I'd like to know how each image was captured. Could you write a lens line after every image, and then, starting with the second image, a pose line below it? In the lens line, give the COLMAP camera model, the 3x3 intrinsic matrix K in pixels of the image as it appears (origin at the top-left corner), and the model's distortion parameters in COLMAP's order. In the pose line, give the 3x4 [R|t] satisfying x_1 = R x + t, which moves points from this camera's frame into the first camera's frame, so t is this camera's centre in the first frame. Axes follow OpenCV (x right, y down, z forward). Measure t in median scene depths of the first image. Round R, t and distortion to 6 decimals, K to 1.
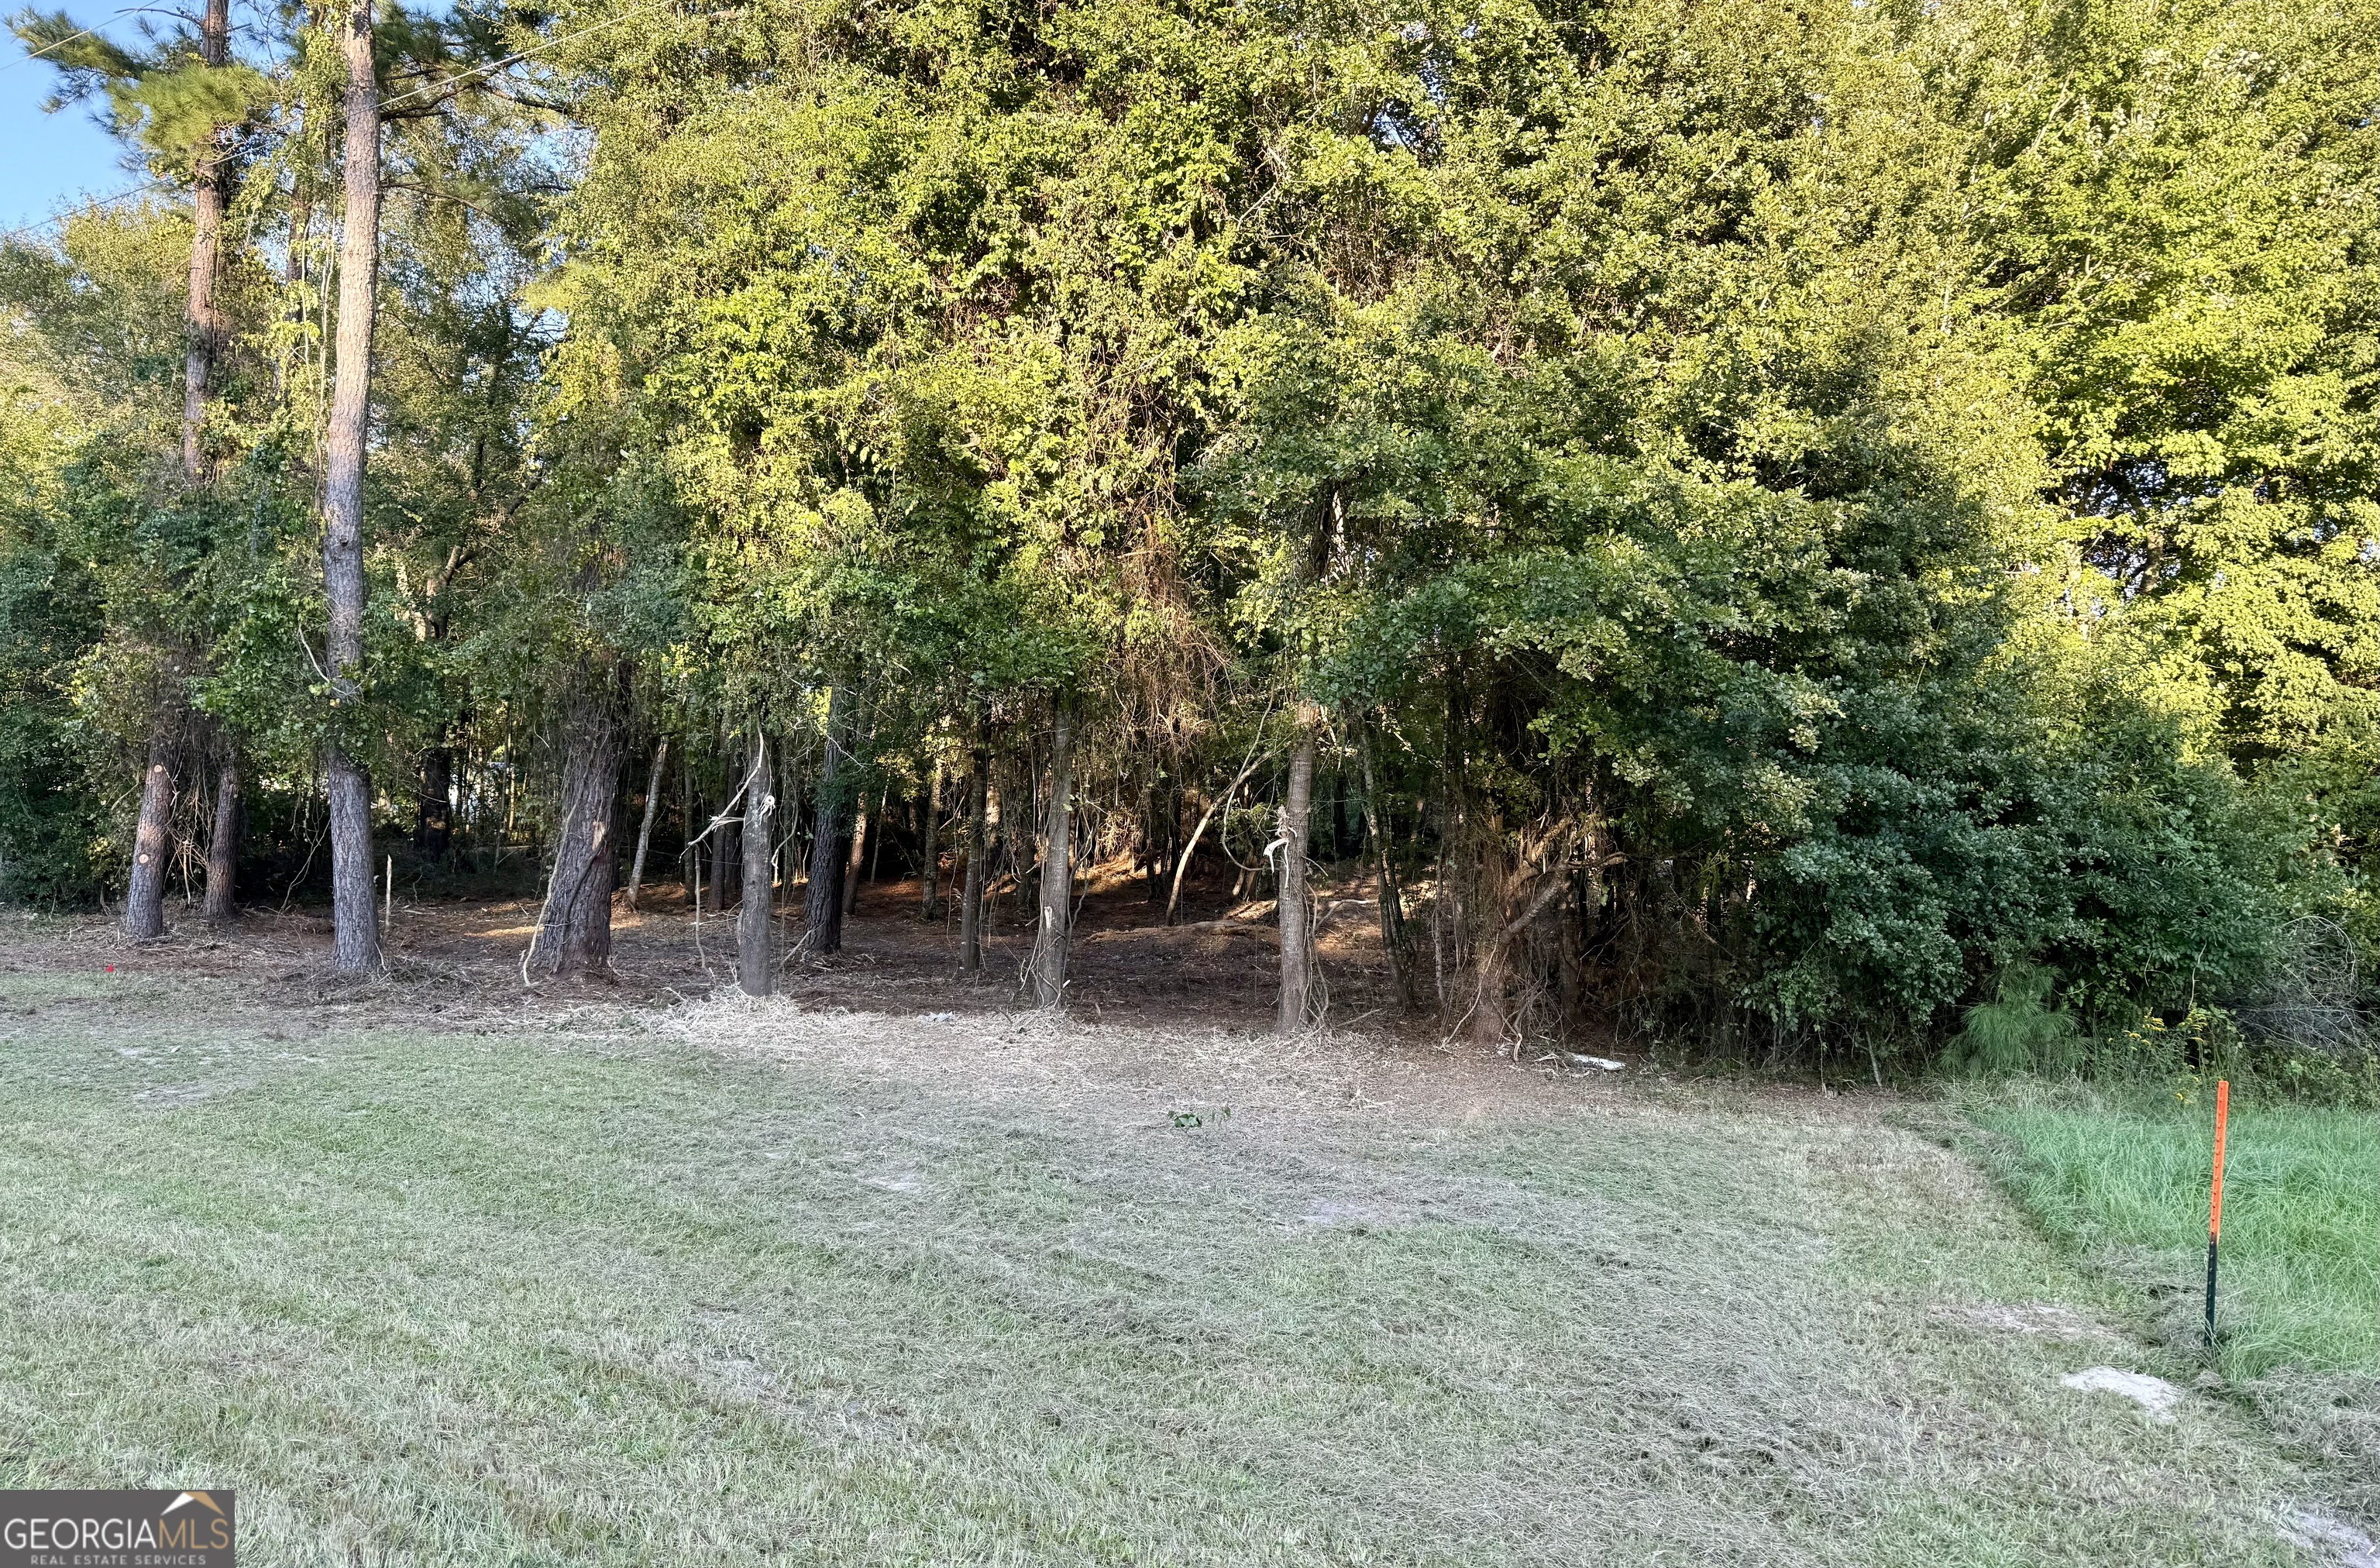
lens RADIAL K [[1609.2, 0, 1190.5], [0, 1609.2, 762.4], [0, 0, 1]] dist [-0.002997, -0.000765]
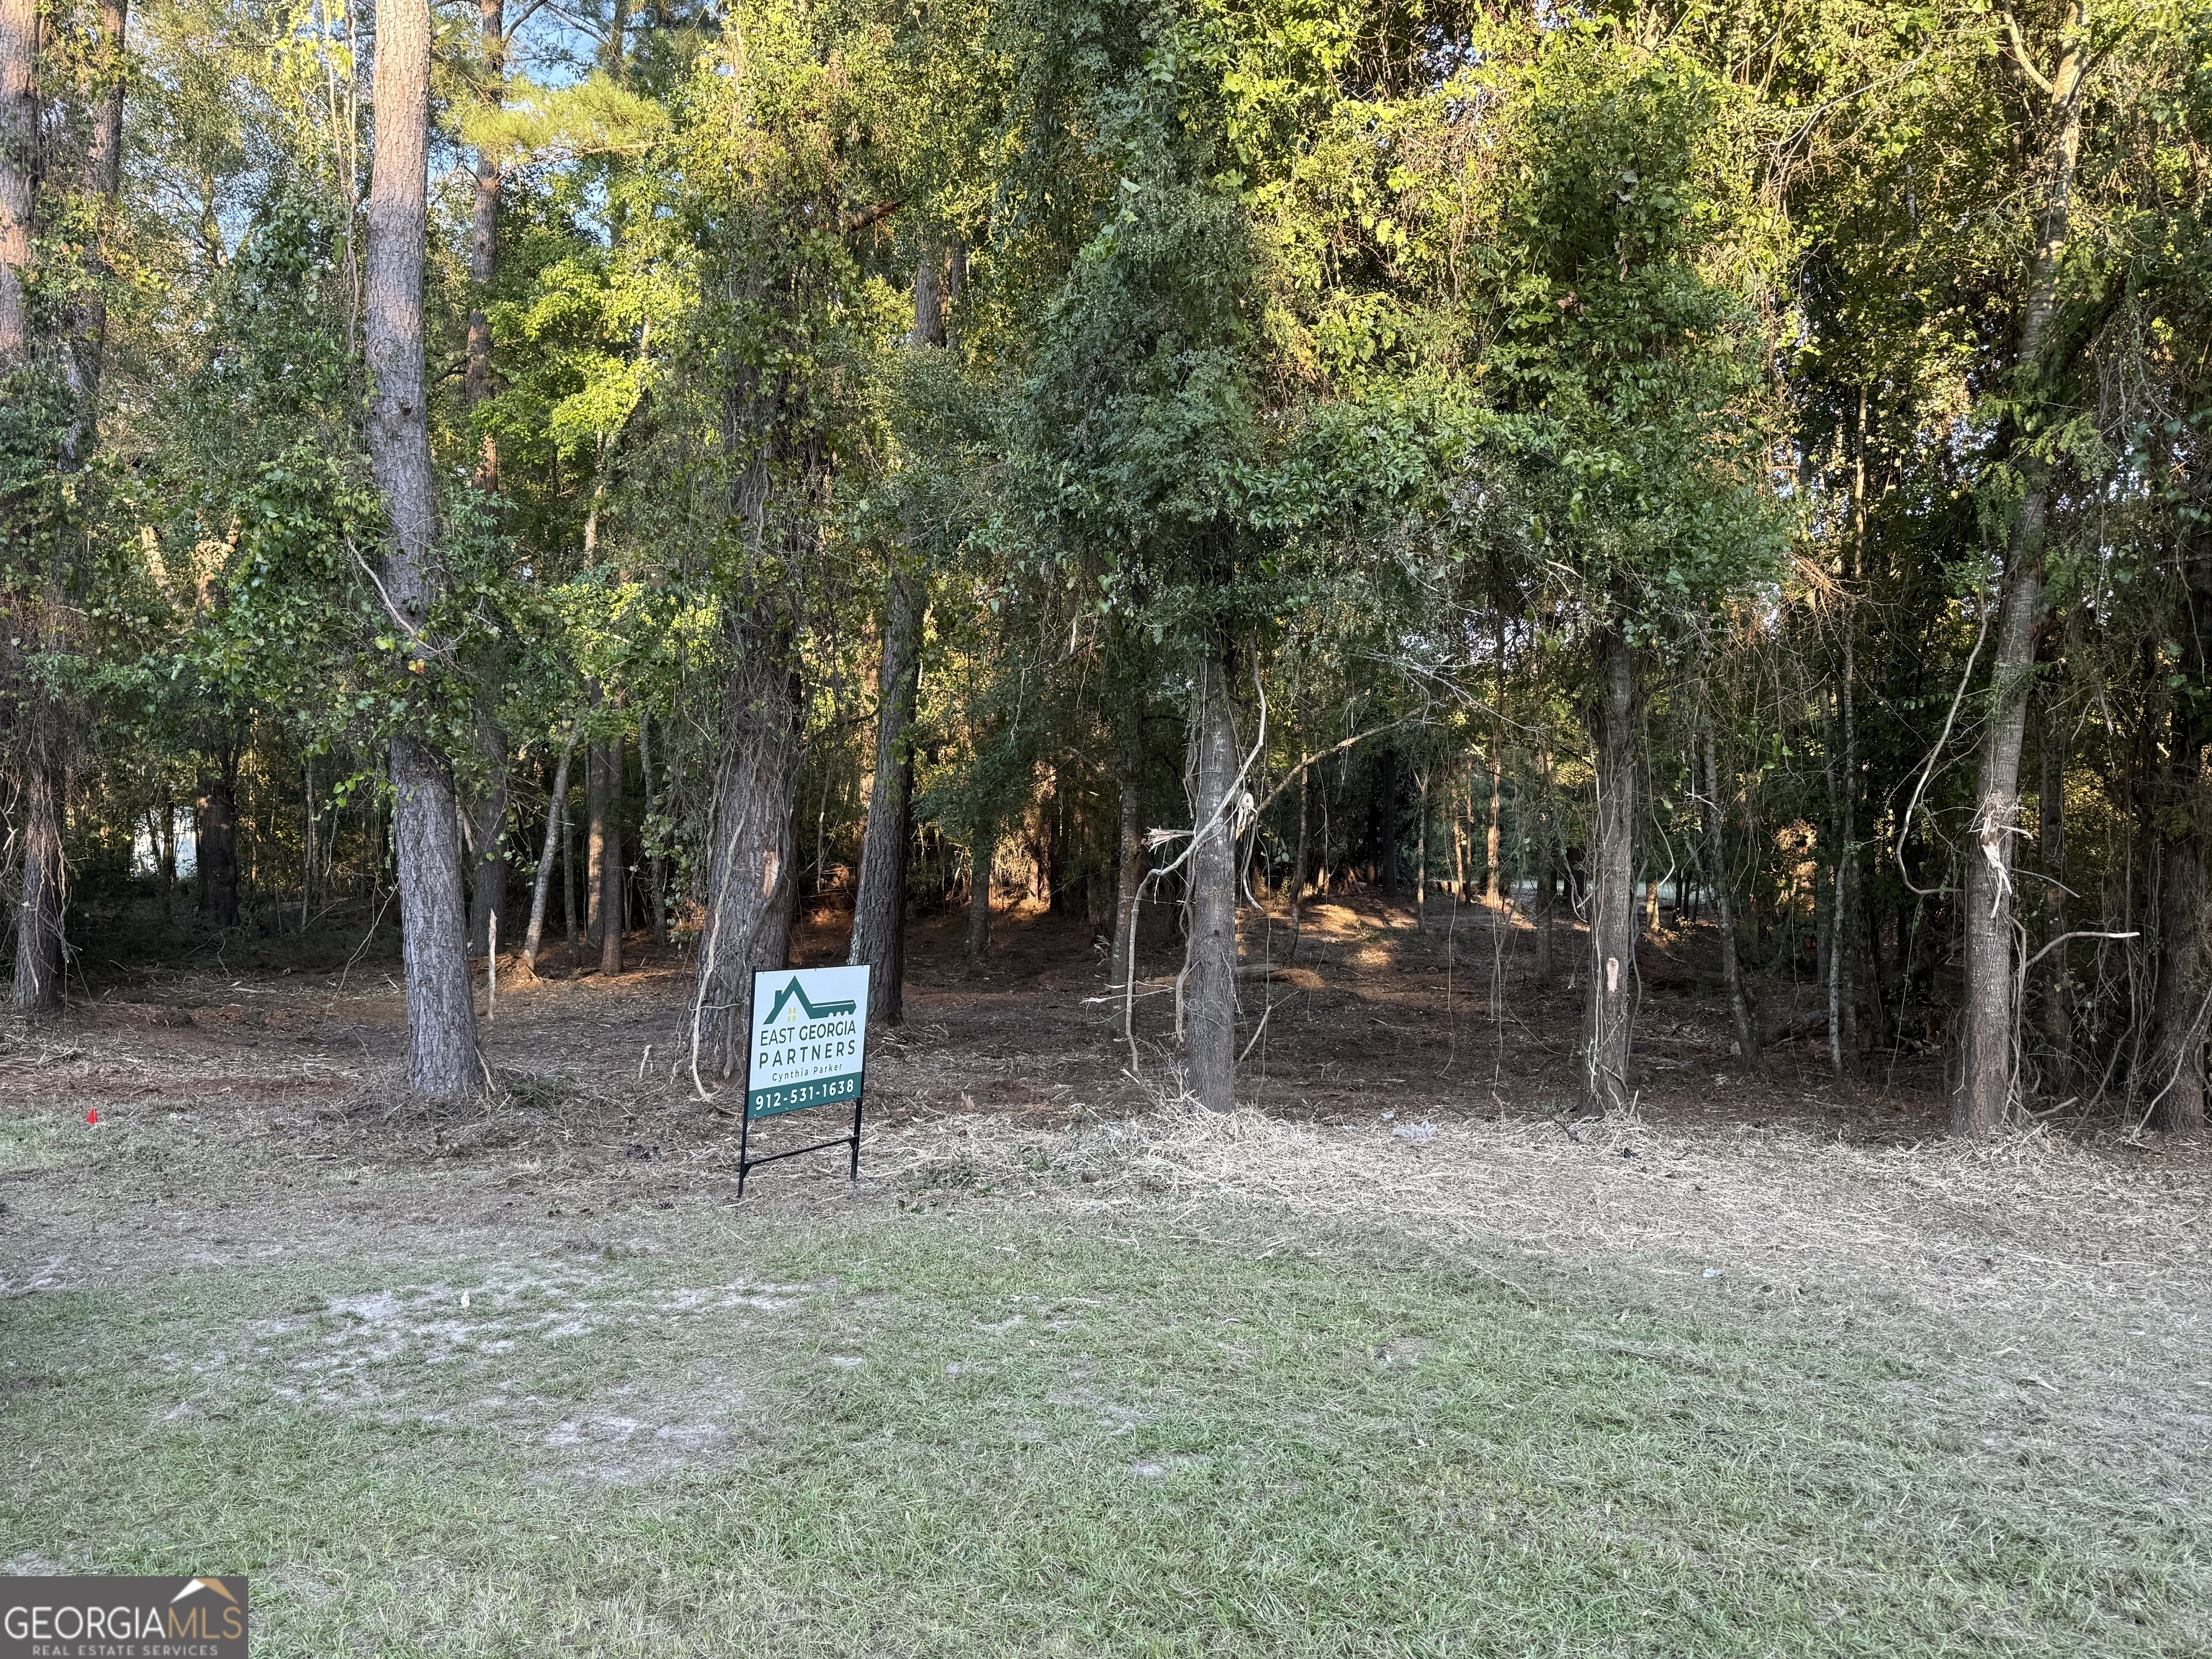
lens RADIAL K [[1680.4, 0, 1107.2], [0, 1680.4, 847.9], [0, 0, 1]] dist [0.013136, 0.004417]
pose [[0.992522, -0.023449, 0.119791, -0.346451], [0.020010, 0.999355, 0.029828, 0.018807], [-0.120413, -0.027207, 0.992351, 0.323312]]
